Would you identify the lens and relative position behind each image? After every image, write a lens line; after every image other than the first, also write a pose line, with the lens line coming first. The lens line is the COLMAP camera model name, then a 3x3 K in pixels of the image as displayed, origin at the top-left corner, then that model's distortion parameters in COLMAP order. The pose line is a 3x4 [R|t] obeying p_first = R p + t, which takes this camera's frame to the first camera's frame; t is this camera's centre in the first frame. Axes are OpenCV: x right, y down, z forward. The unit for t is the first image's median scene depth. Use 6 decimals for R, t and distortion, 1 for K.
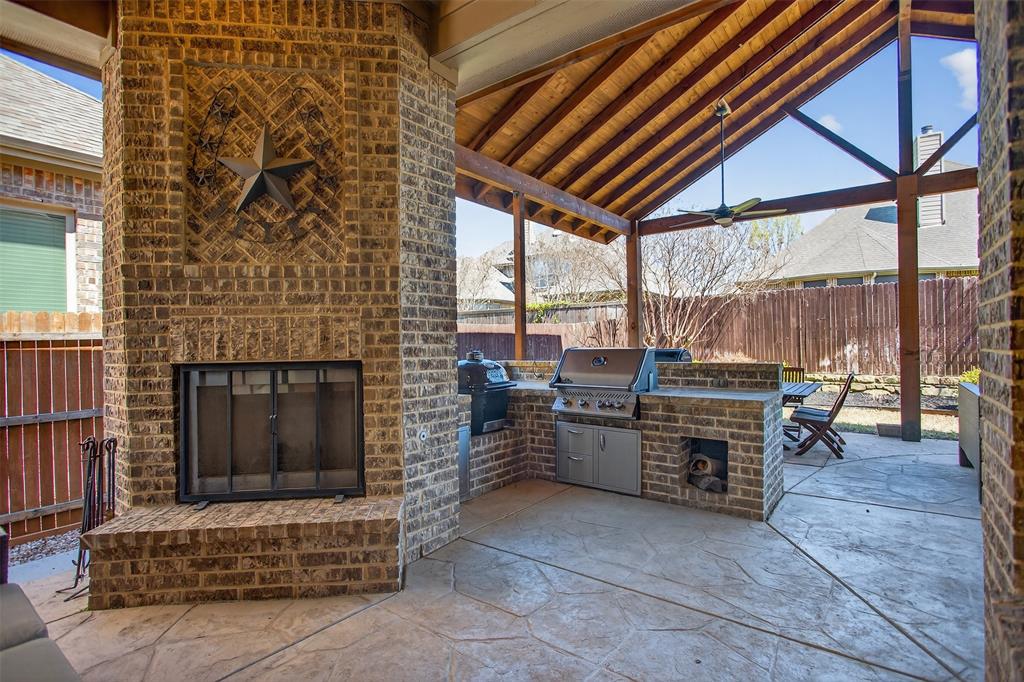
lens RADIAL K [[504.3, 0, 506.7], [0, 504.3, 340.6], [0, 0, 1]] dist [-0.012224, 0.000799]
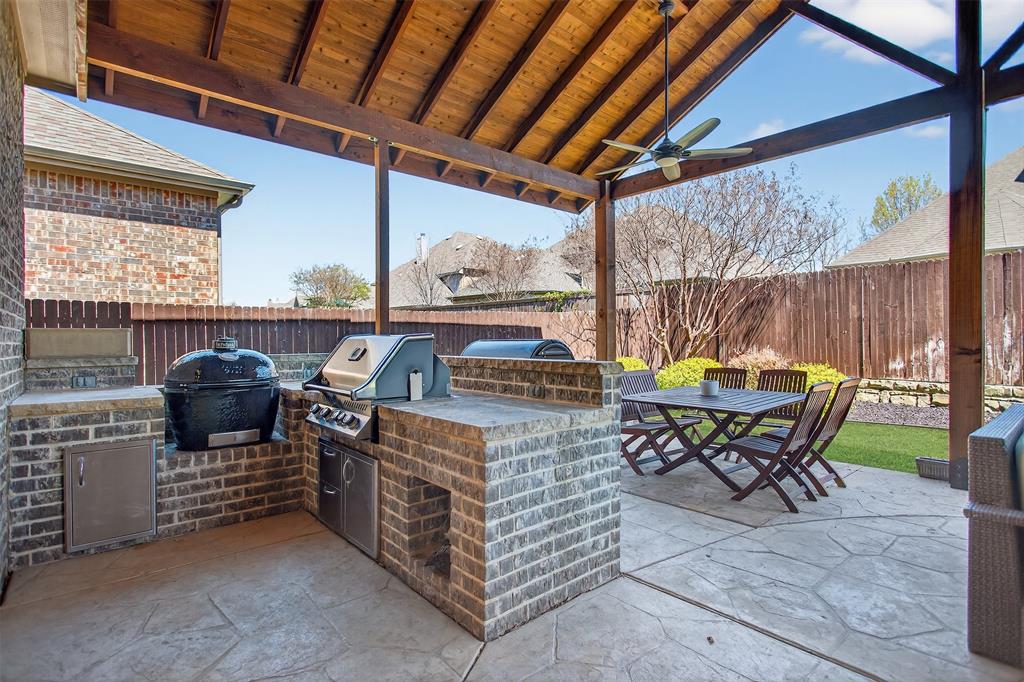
lens RADIAL K [[504.3, 0, 506.7], [0, 504.3, 340.6], [0, 0, 1]] dist [-0.012224, 0.000799]
pose [[0.978171, 0.011608, -0.207477, 0.364423], [-0.009674, 0.999900, 0.010336, 0.009429], [0.207576, -0.008103, 0.978185, 0.254863]]
